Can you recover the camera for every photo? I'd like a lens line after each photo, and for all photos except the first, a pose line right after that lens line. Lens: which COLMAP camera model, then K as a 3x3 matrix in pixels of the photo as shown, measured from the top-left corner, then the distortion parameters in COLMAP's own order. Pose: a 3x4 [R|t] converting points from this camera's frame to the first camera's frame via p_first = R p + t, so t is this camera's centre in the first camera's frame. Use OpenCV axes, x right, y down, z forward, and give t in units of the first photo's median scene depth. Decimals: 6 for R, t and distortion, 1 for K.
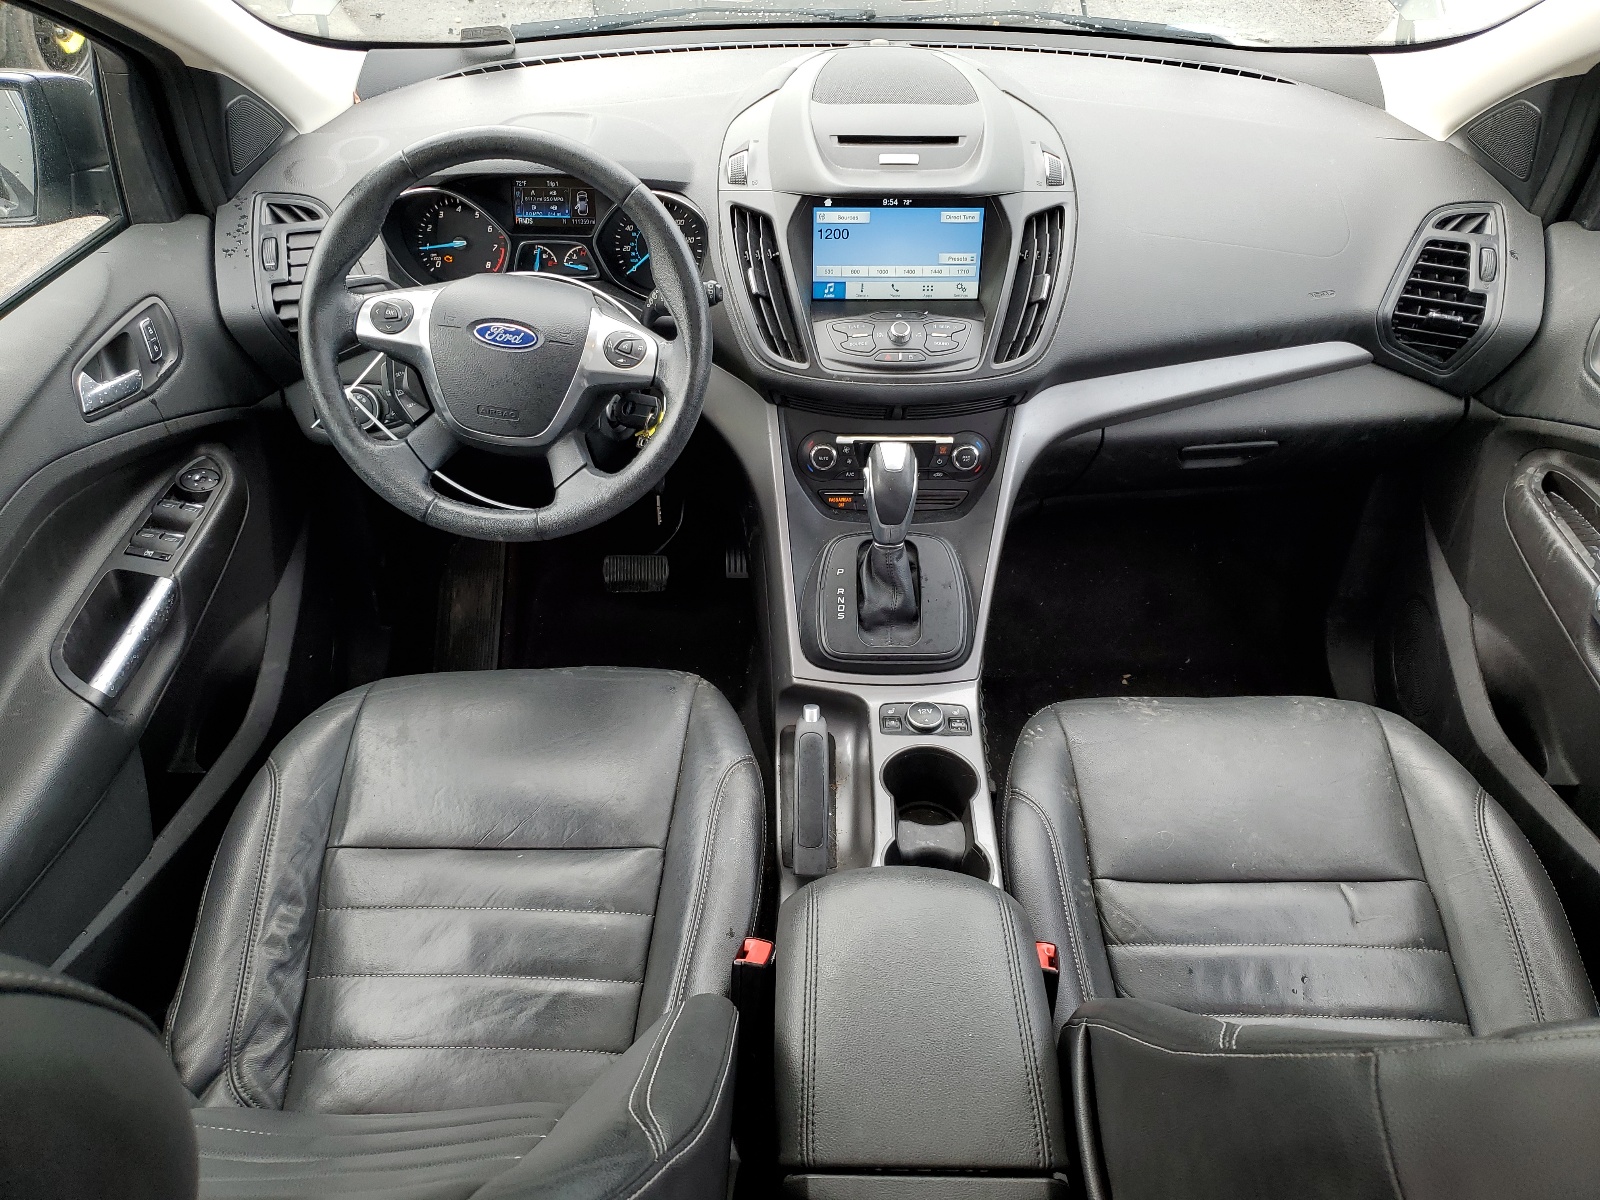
lens RADIAL K [[1234.3, 0, 796.2], [0, 1234.3, 597.3], [0, 0, 1]] dist [-0.005806, -0.001223]
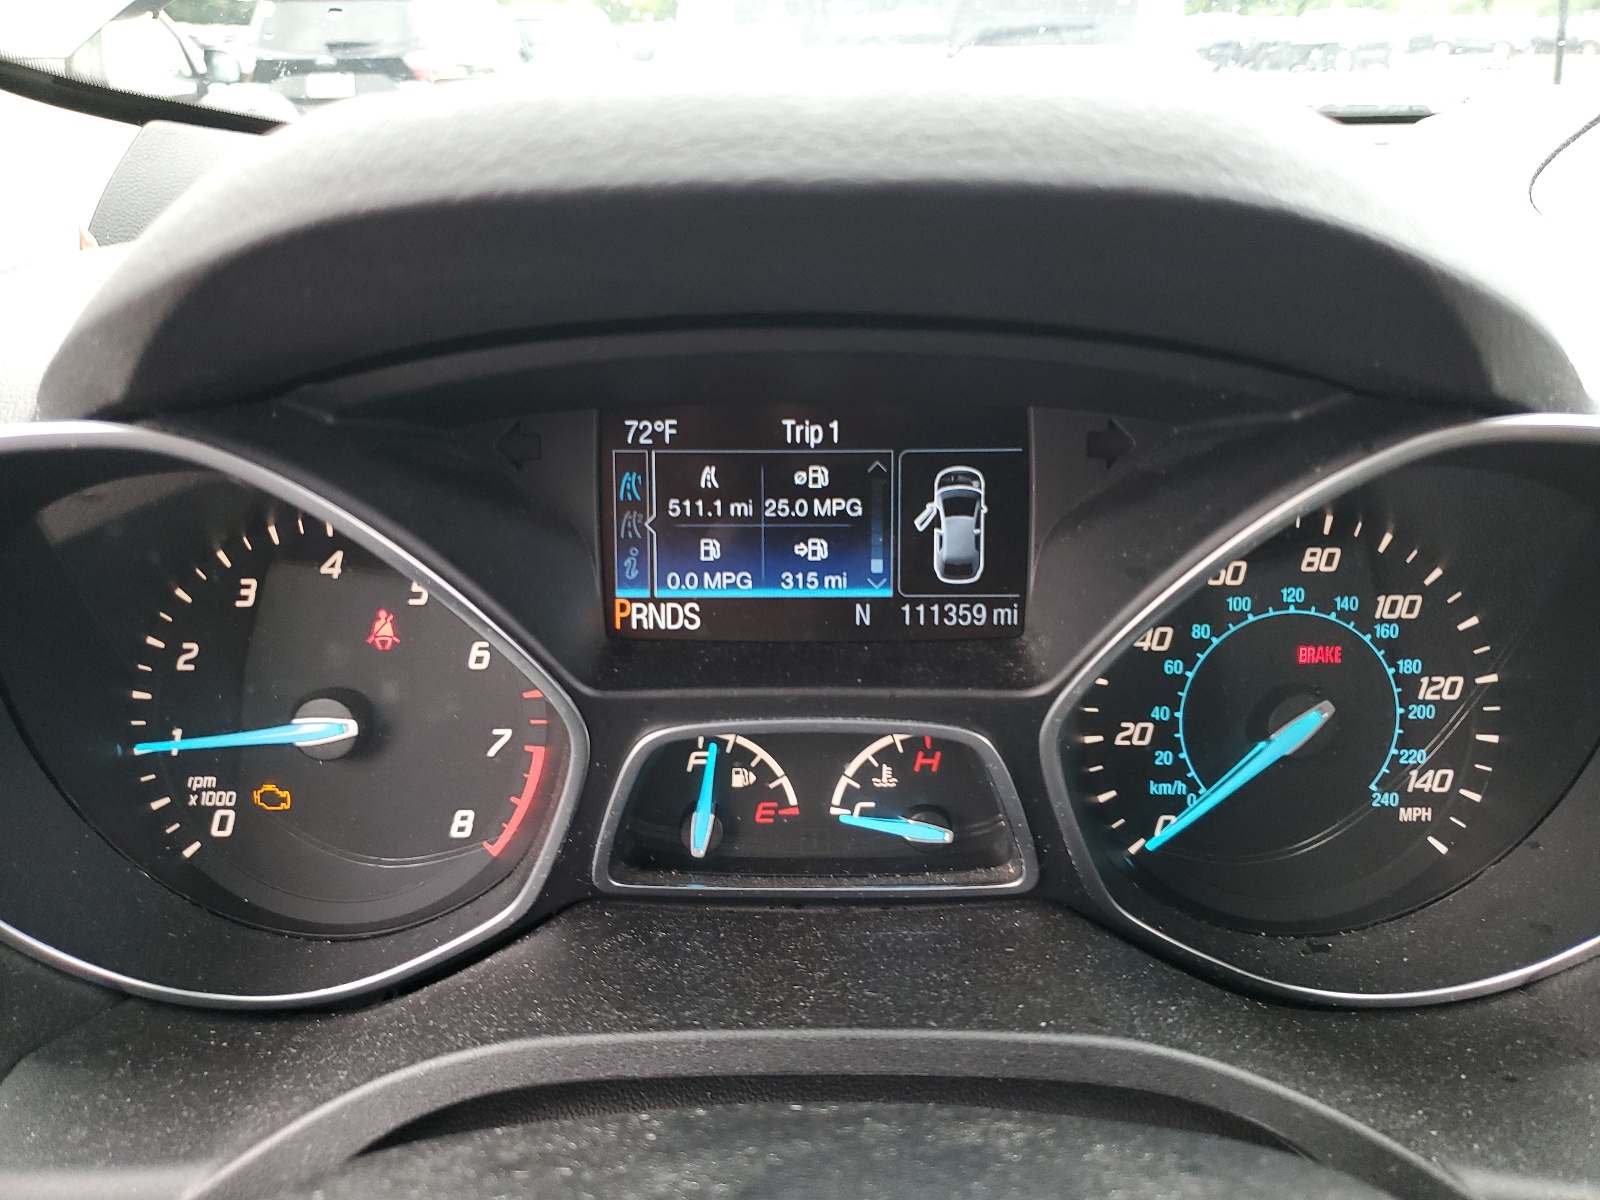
lens RADIAL K [[1234.3, 0, 799.2], [0, 1234.3, 603.9], [0, 0, 1]] dist [-0.005806, -0.001223]
pose [[0.999808, -0.018612, 0.006151, -0.197070], [0.019595, 0.956979, -0.289495, -0.247848], [-0.000499, 0.289560, 0.957160, 0.804806]]
